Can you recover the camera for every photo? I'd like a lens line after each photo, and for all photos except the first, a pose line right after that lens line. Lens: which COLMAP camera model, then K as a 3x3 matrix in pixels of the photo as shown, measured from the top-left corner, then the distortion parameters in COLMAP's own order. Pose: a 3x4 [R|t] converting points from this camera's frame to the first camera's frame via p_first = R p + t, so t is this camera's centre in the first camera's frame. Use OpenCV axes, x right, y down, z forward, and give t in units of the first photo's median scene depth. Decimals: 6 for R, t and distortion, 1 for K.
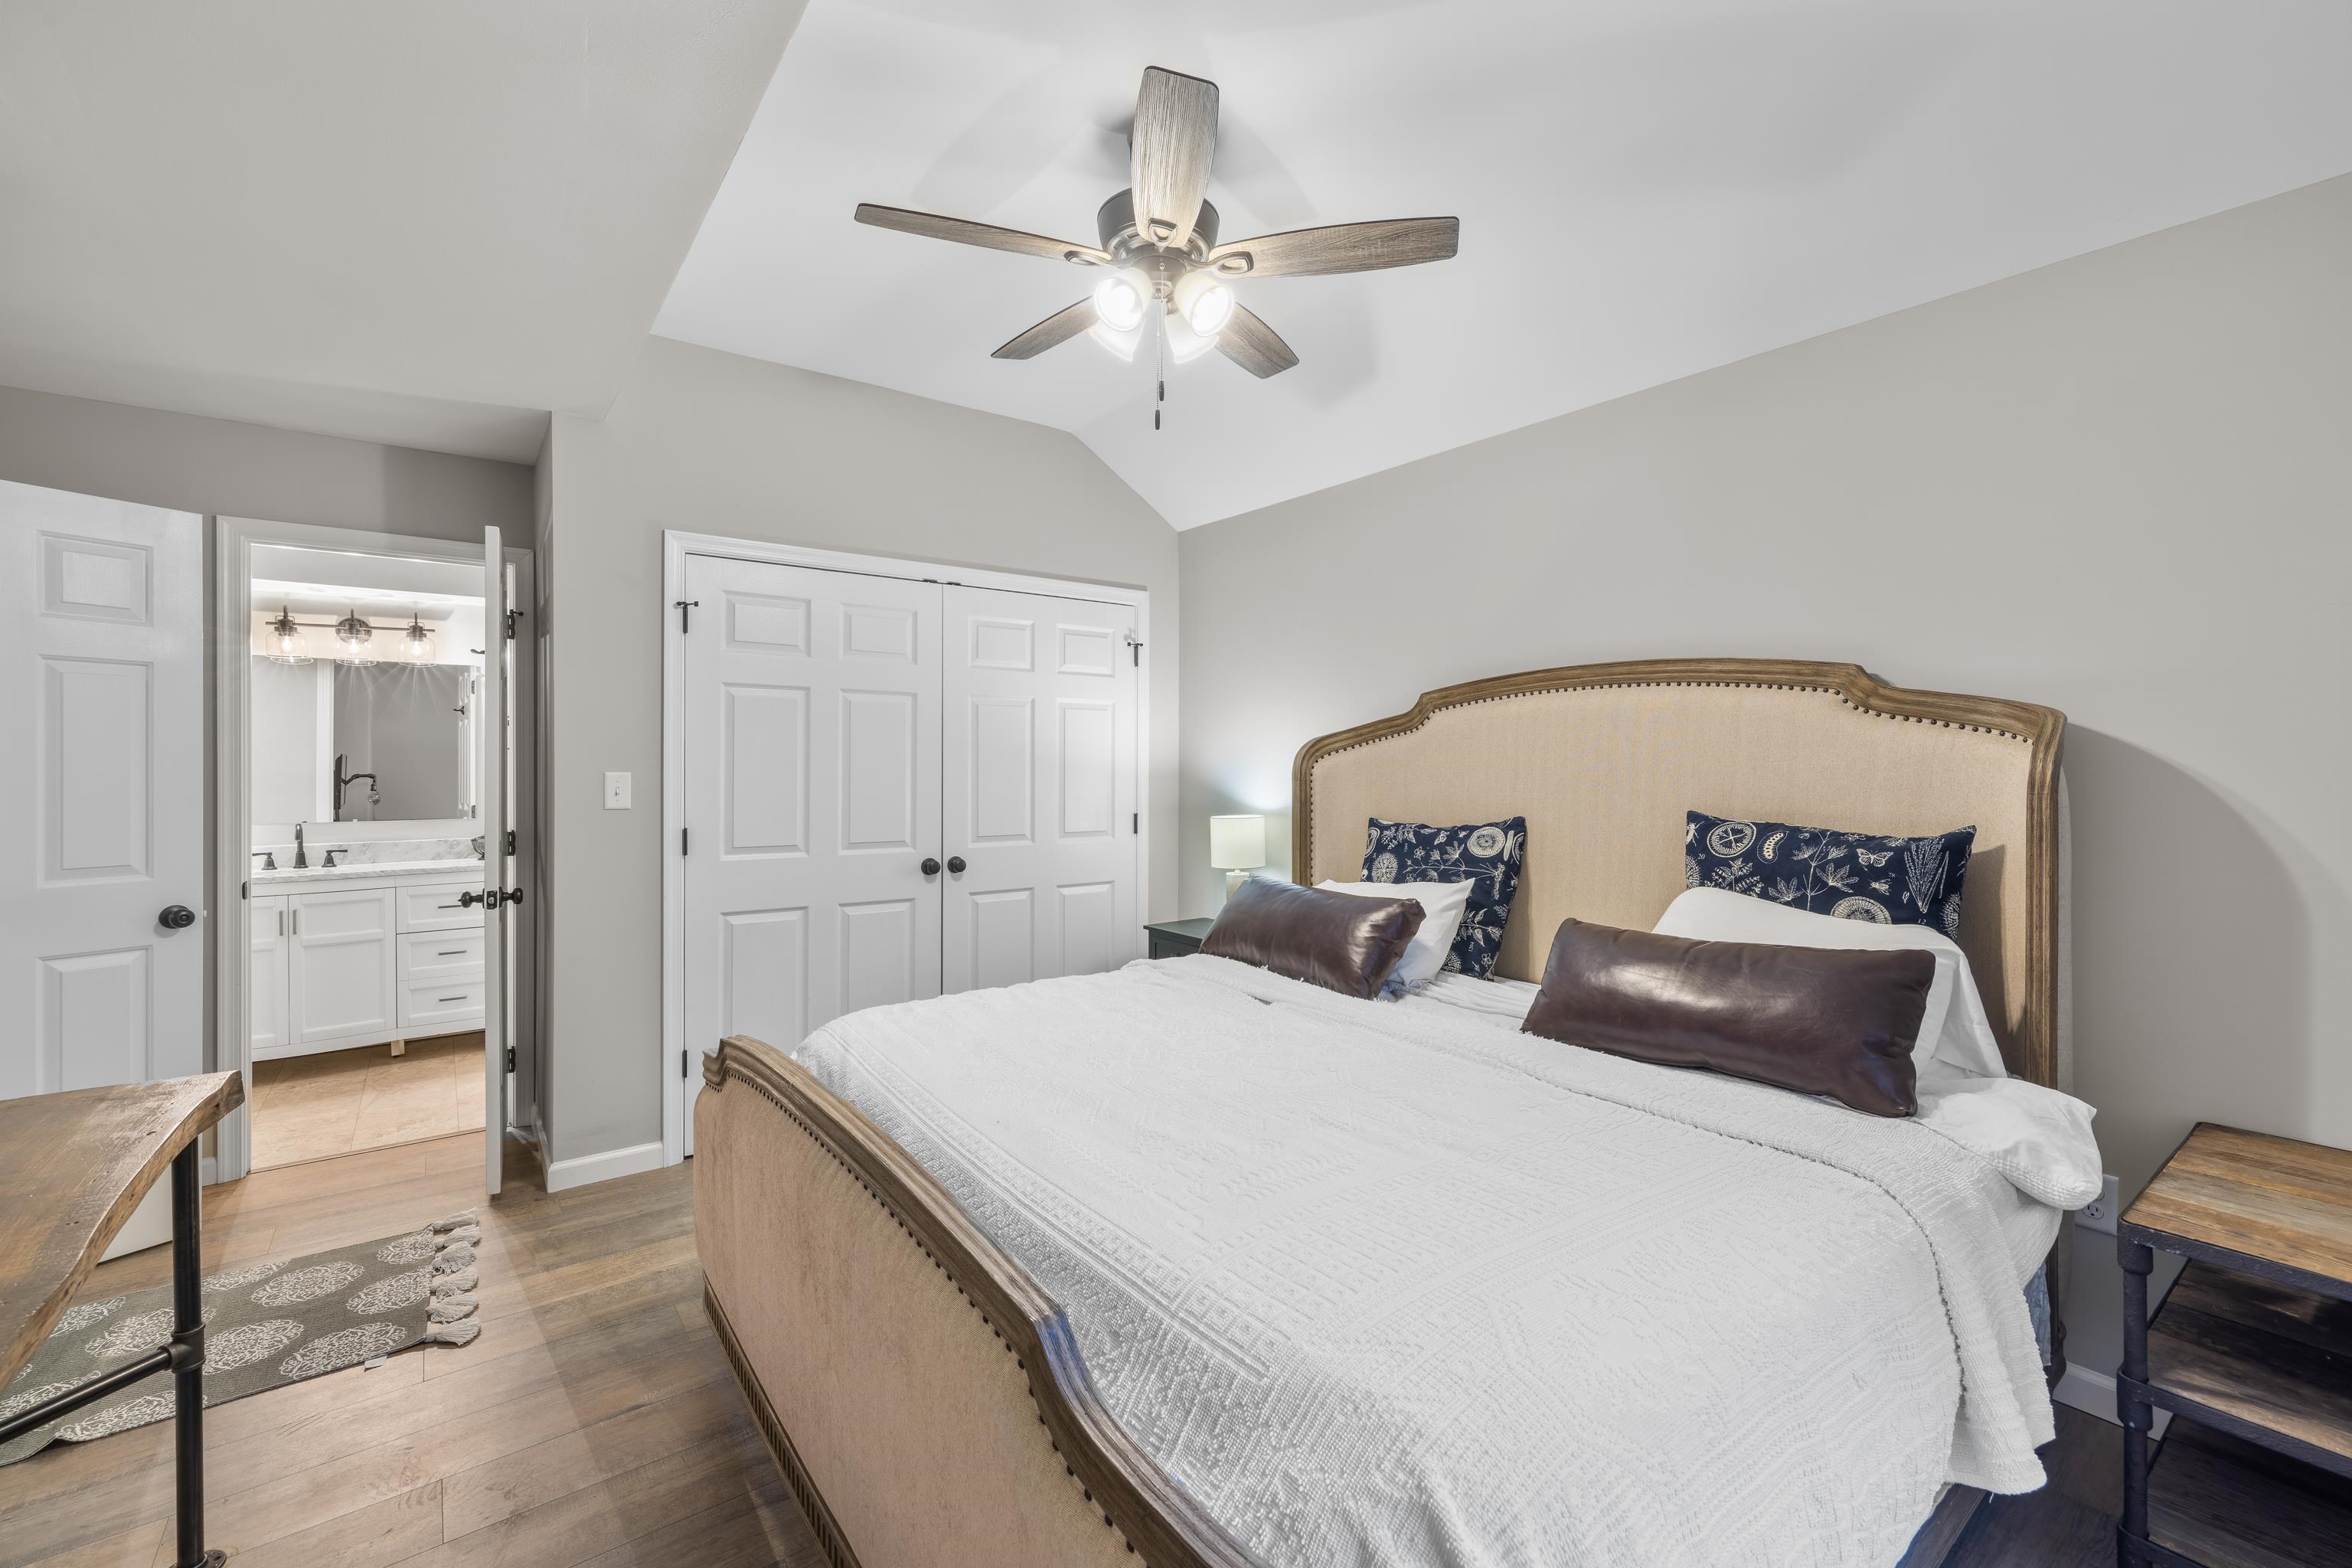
lens RADIAL K [[997.5, 0, 1177.7], [0, 997.5, 774.7], [0, 0, 1]] dist [0.000653, 0.000511]
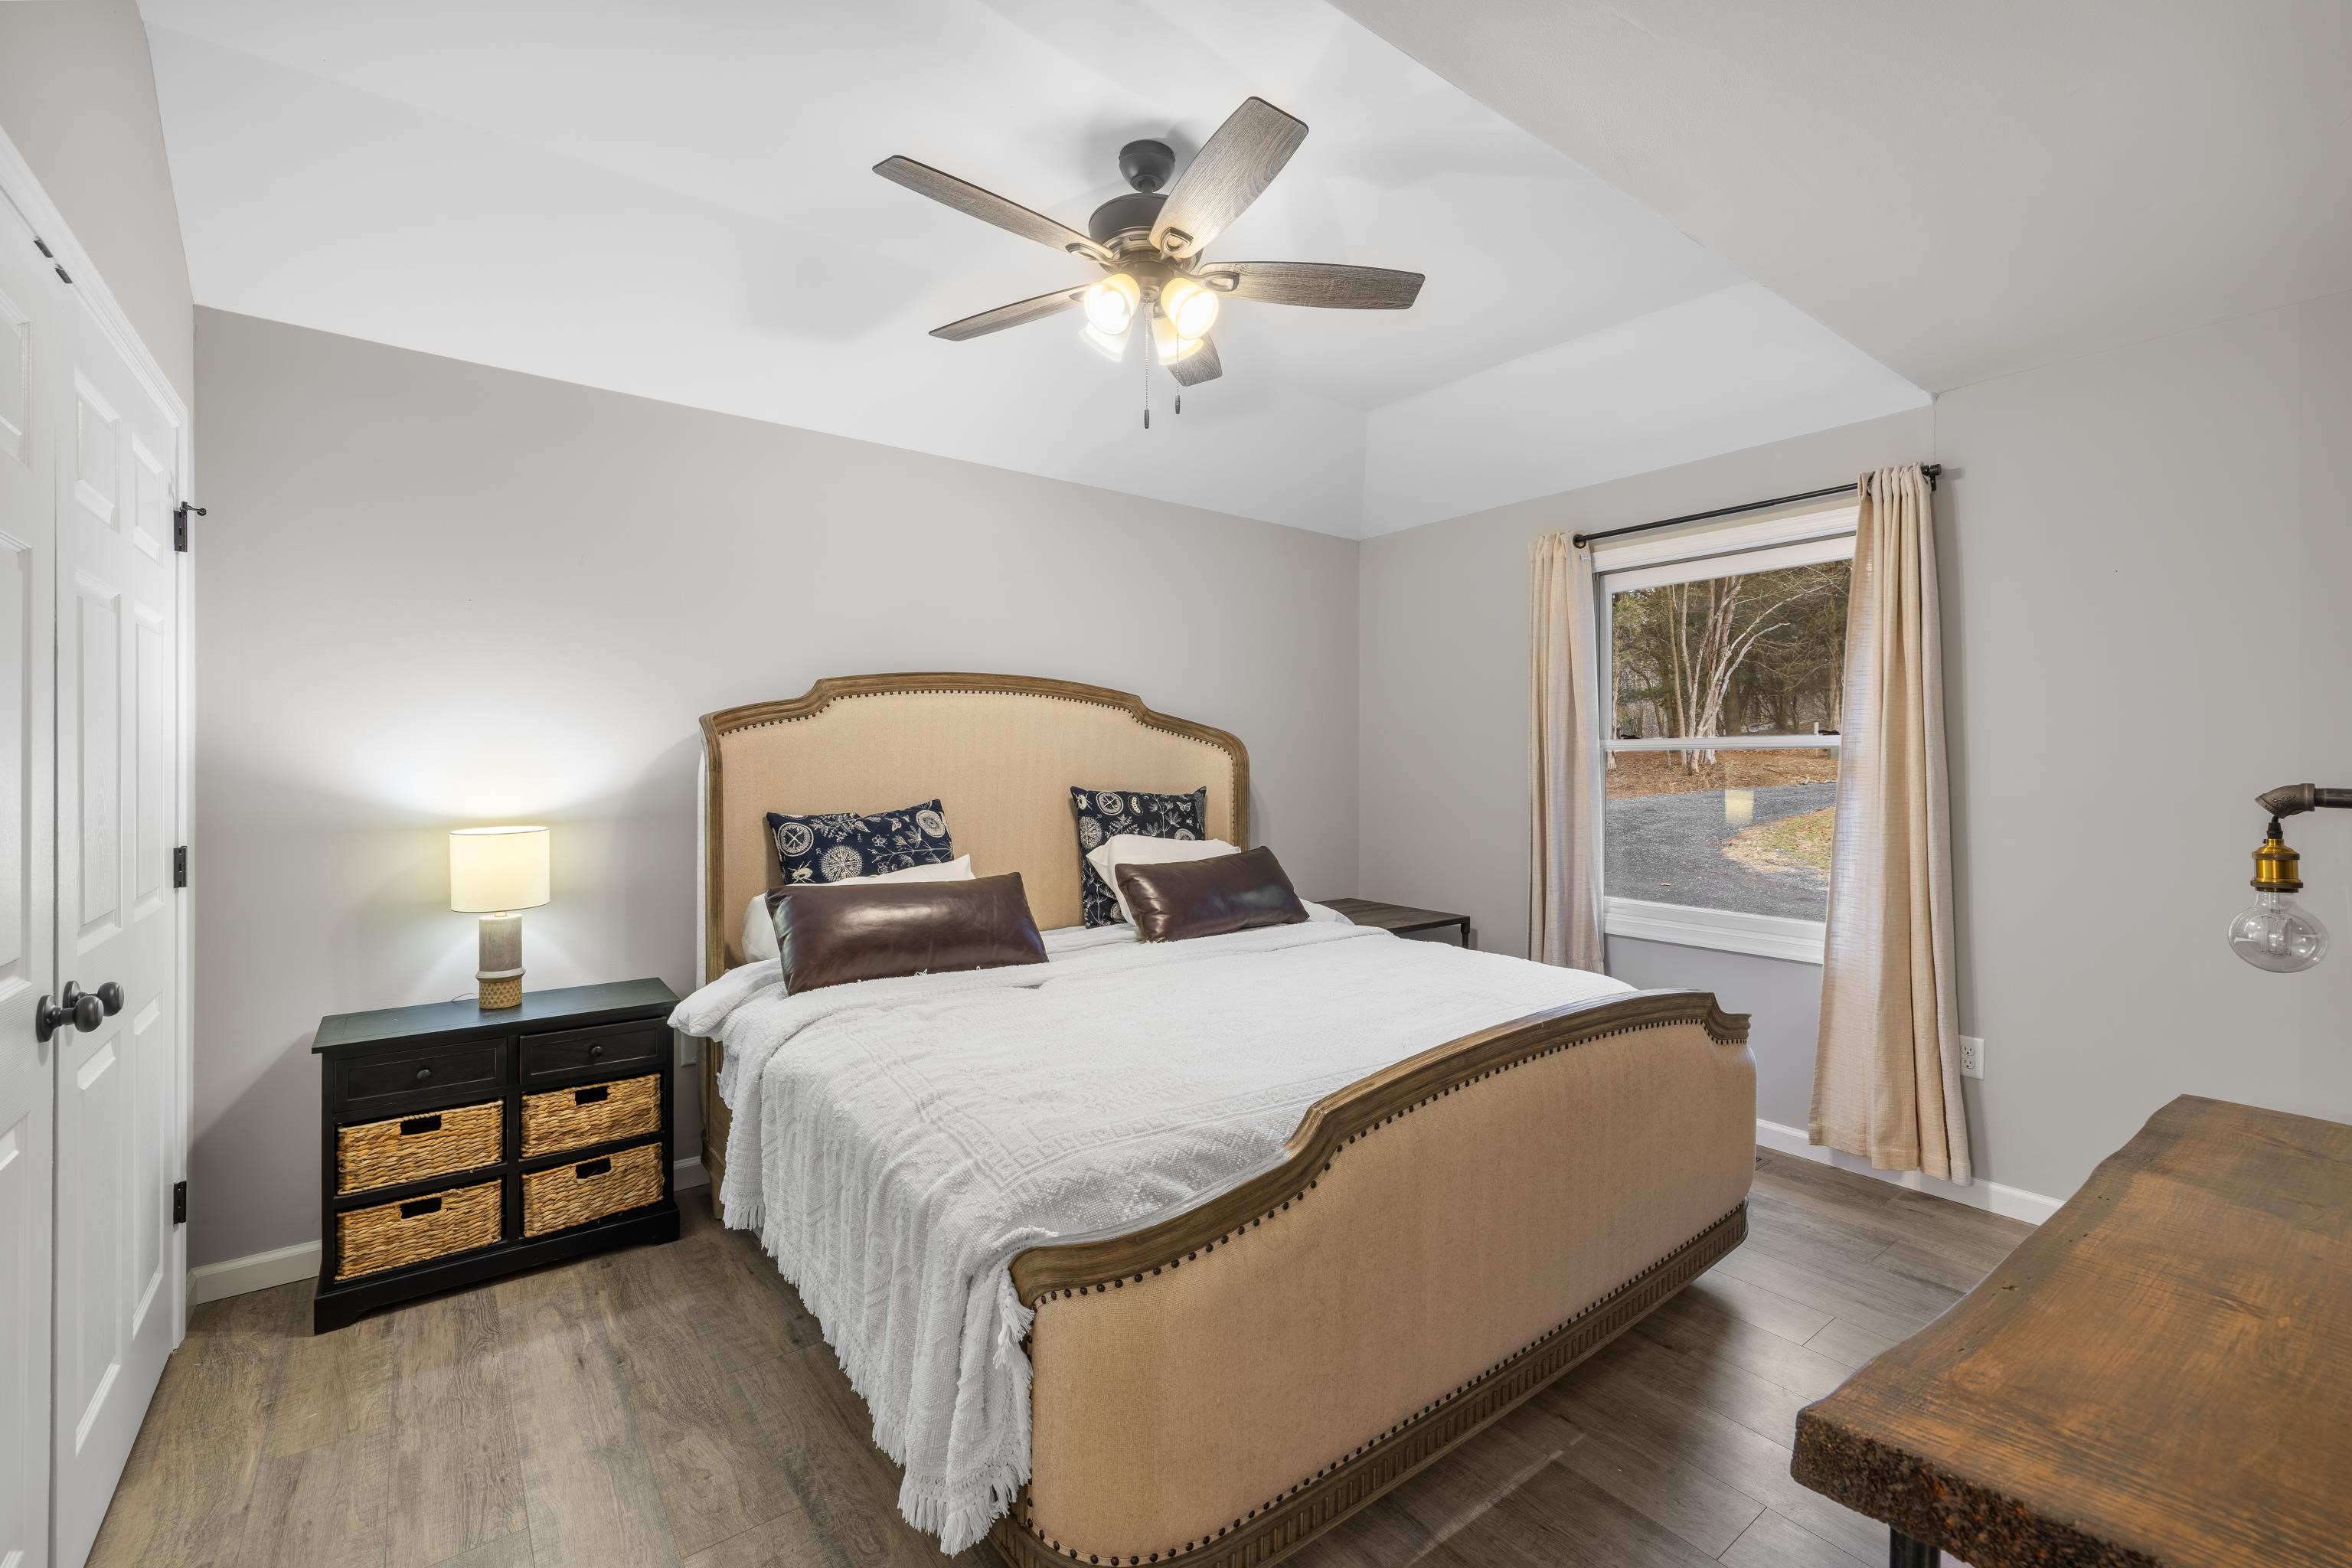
lens RADIAL K [[997.5, 0, 1175.1], [0, 997.5, 766.2], [0, 0, 1]] dist [0.000653, 0.000511]
pose [[-0.007583, -0.006931, 0.999947, -1.067287], [0.007904, 0.999944, 0.006990, -0.002466], [-0.999940, 0.007957, -0.007528, 0.986732]]
